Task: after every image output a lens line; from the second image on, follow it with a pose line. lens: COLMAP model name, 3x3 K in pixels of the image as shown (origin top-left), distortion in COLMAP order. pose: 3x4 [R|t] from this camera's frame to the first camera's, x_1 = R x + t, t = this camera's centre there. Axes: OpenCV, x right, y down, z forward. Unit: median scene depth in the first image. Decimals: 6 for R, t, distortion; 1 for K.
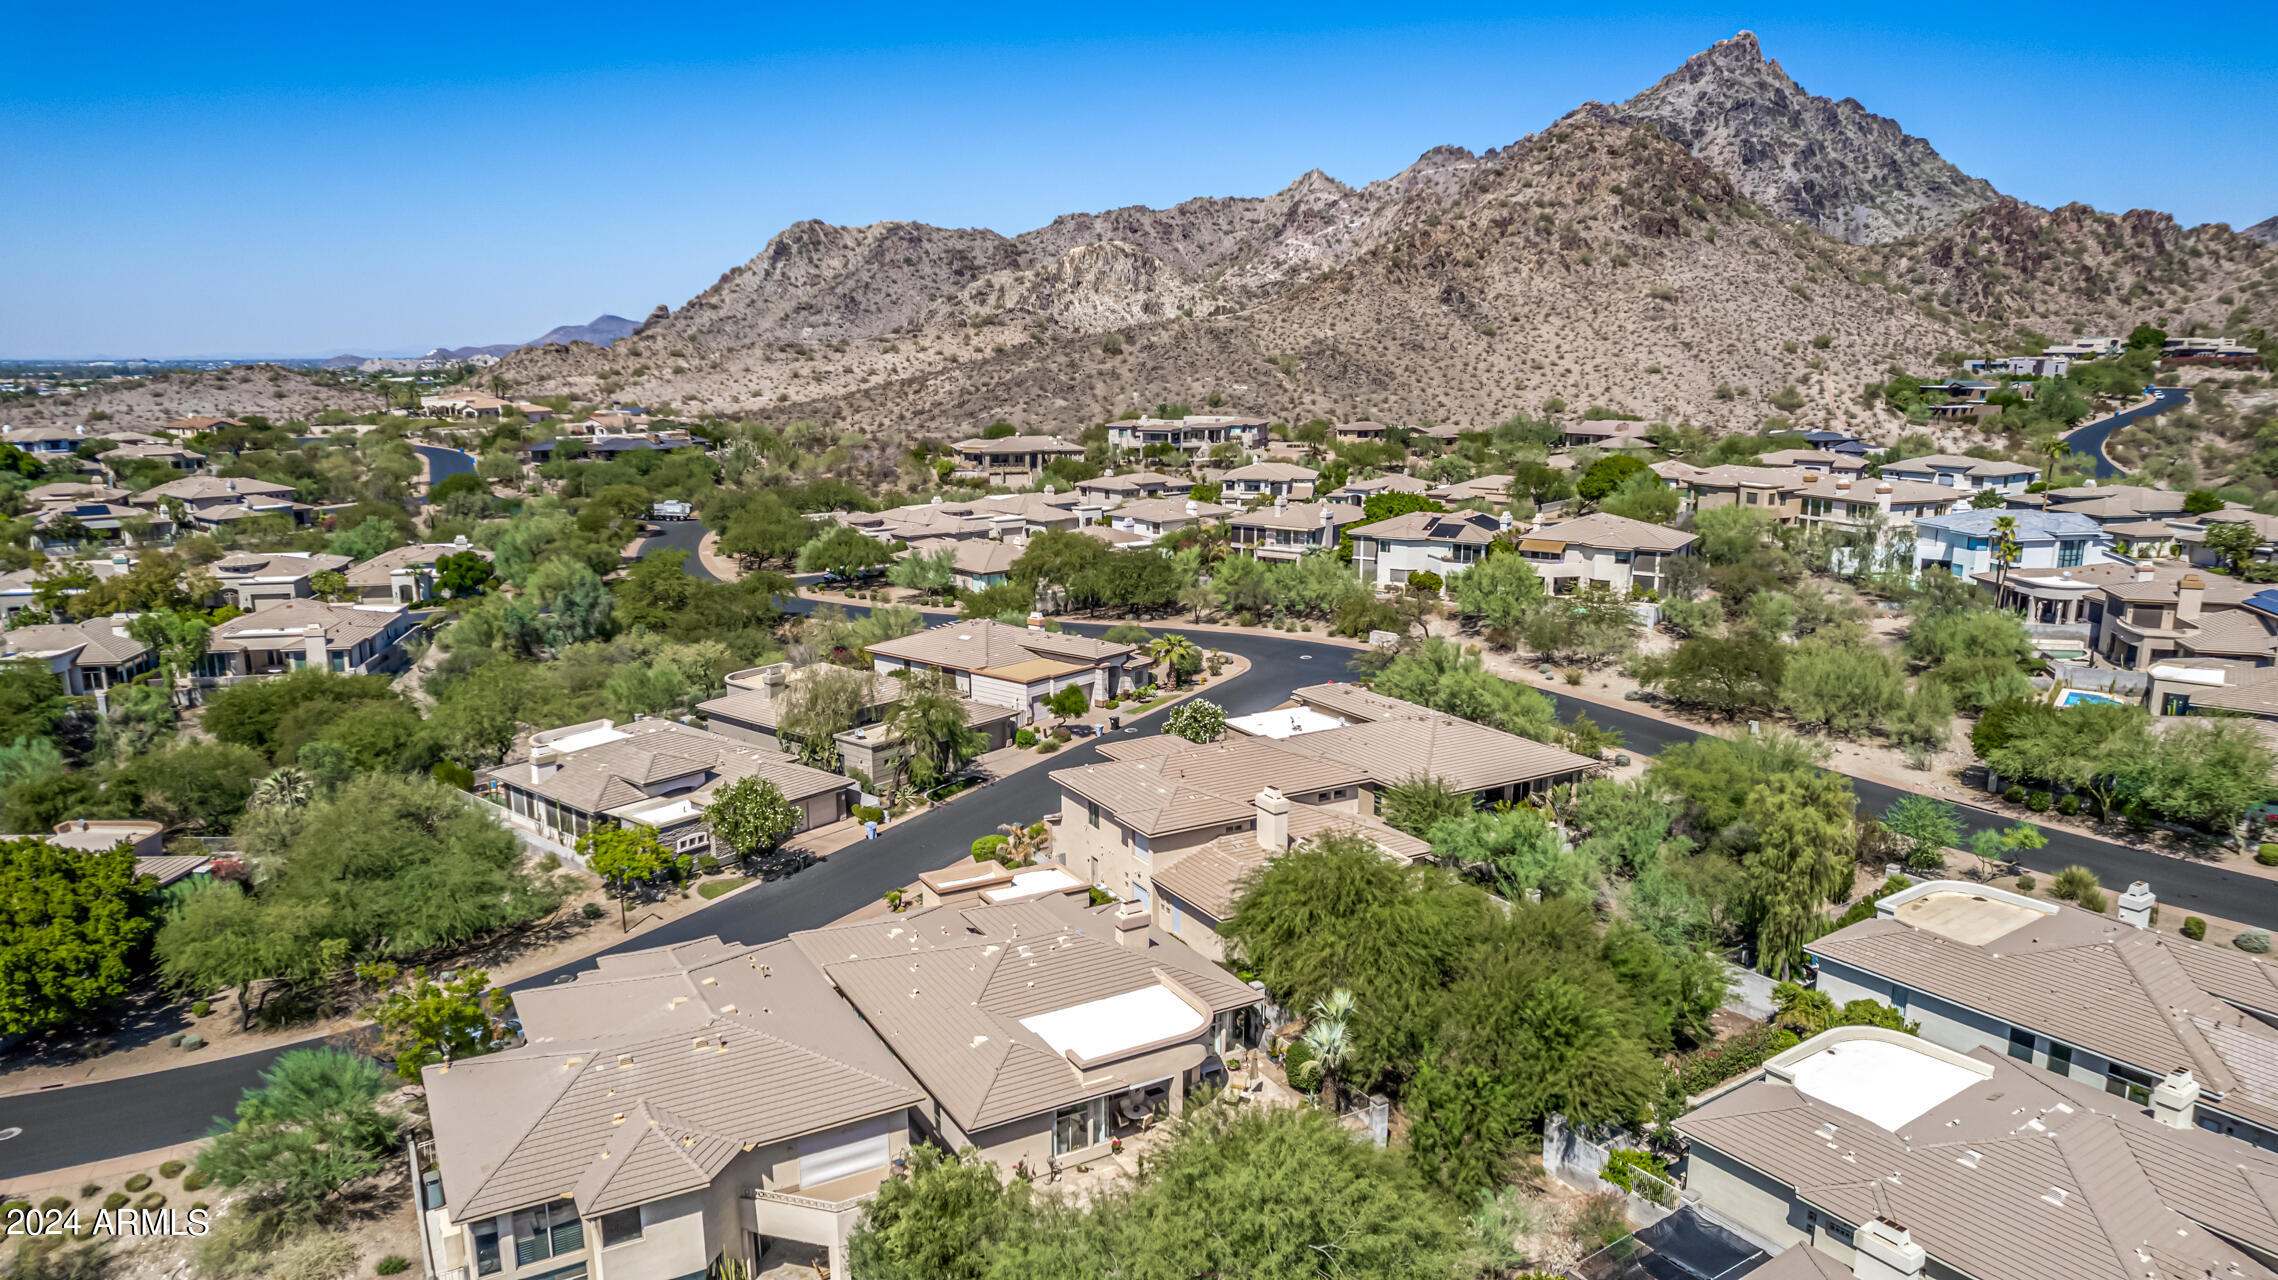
lens RADIAL K [[1516.0, 0, 1149.1], [0, 1516.0, 644.9], [0, 0, 1]] dist [-0.082543, 0.113909]
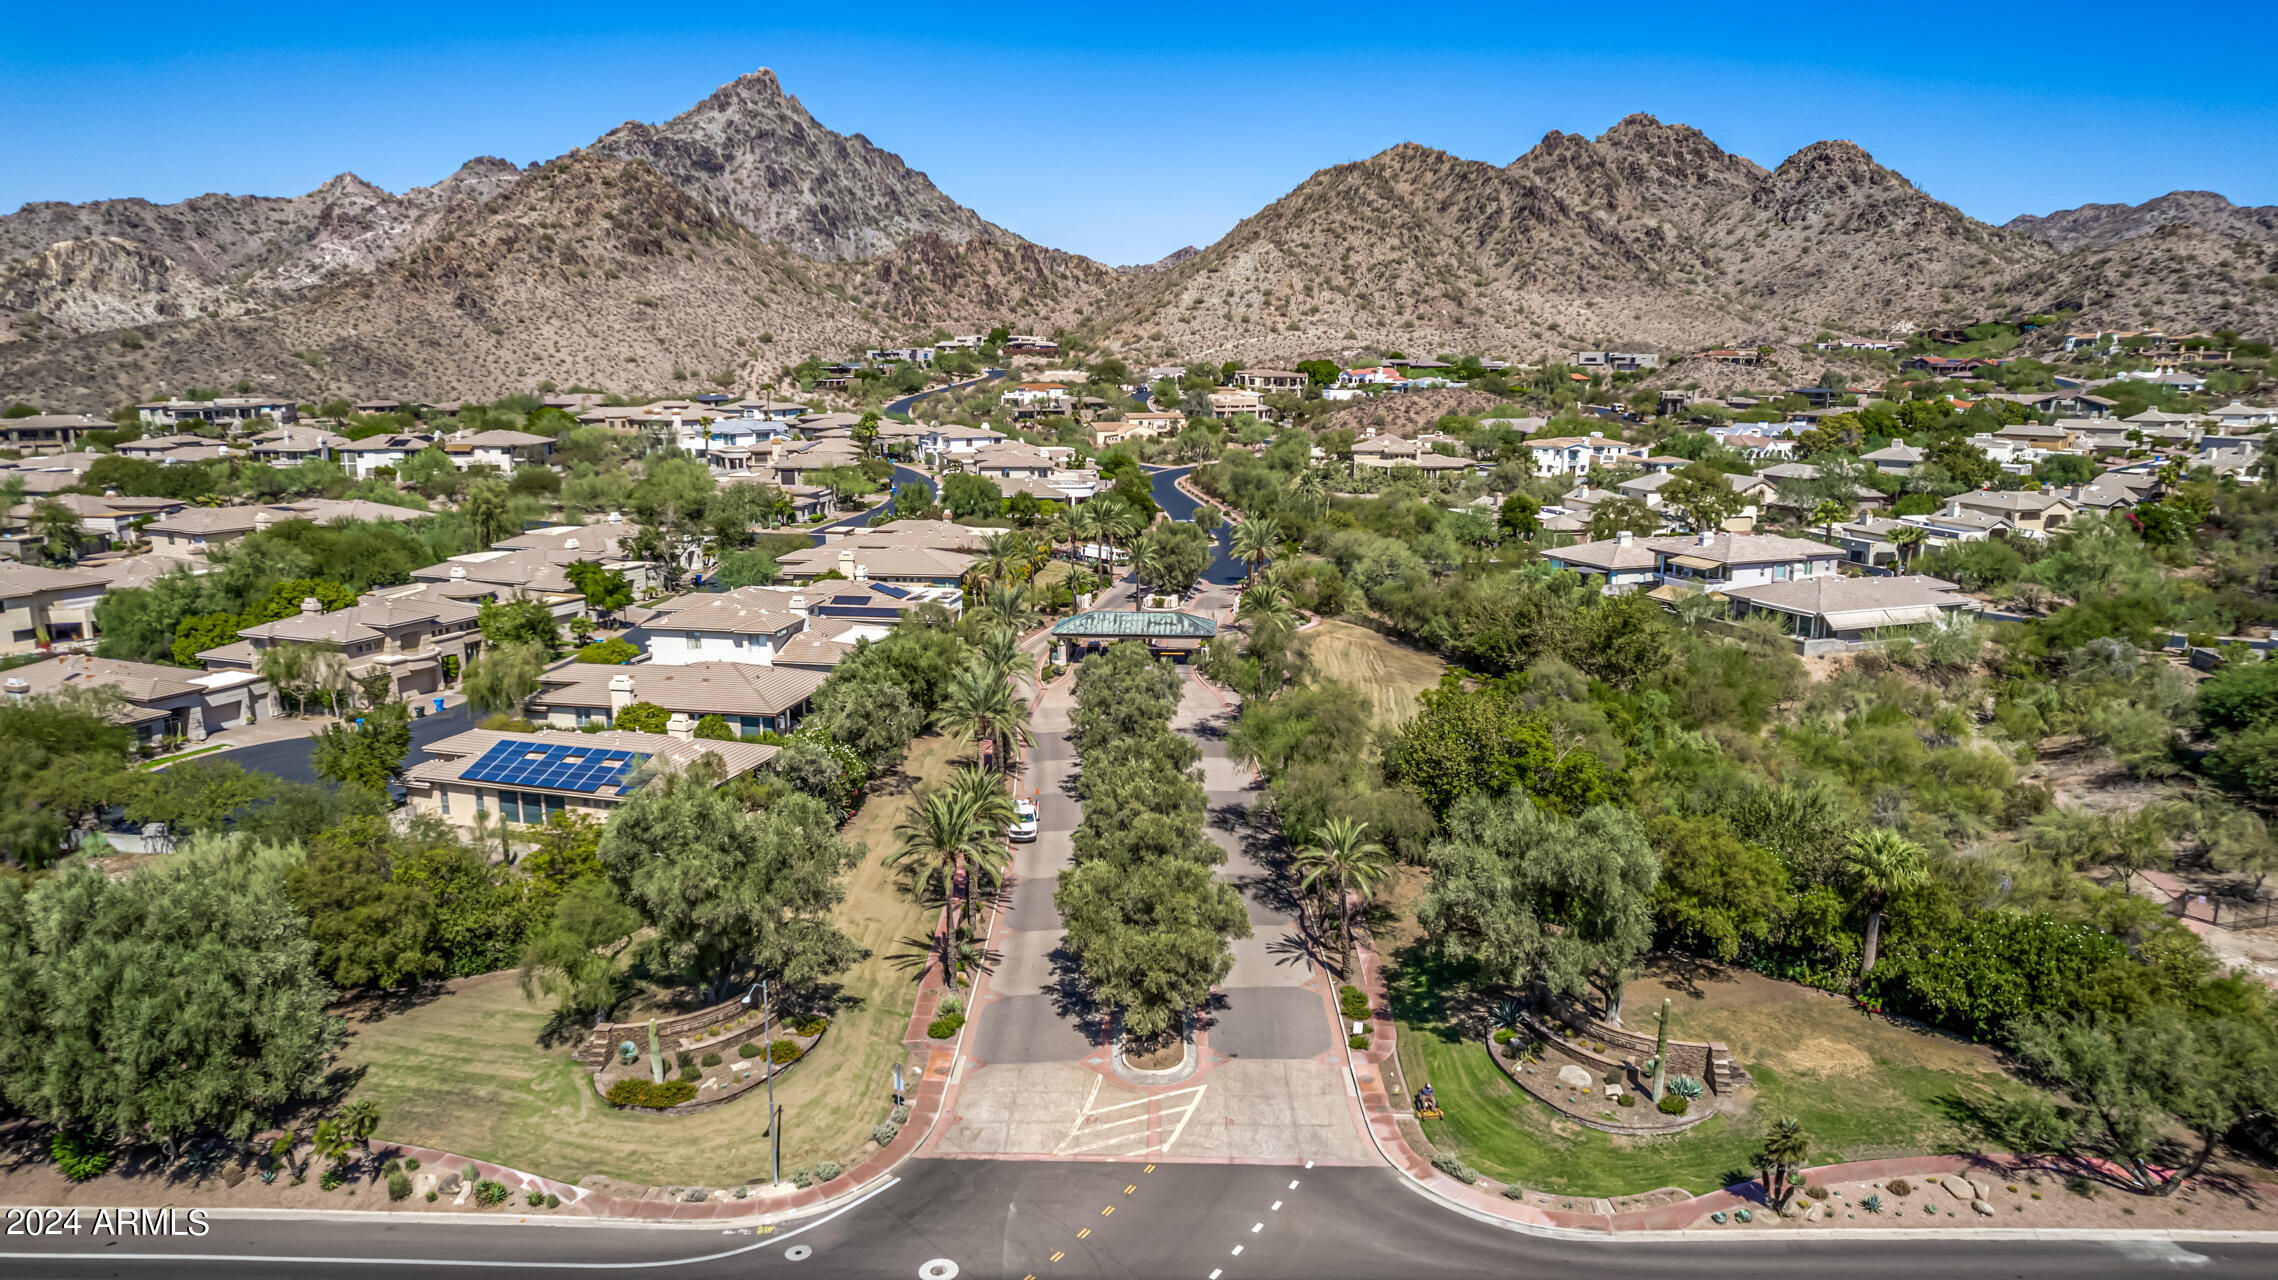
lens RADIAL K [[1516.0, 0, 1149.1], [0, 1516.0, 644.9], [0, 0, 1]] dist [-0.082543, 0.113909]
pose [[0.840821, -0.102816, 0.531459, -0.001890], [0.105107, 0.994120, 0.026033, 0.051902], [-0.531010, 0.033971, 0.846684, -0.225807]]
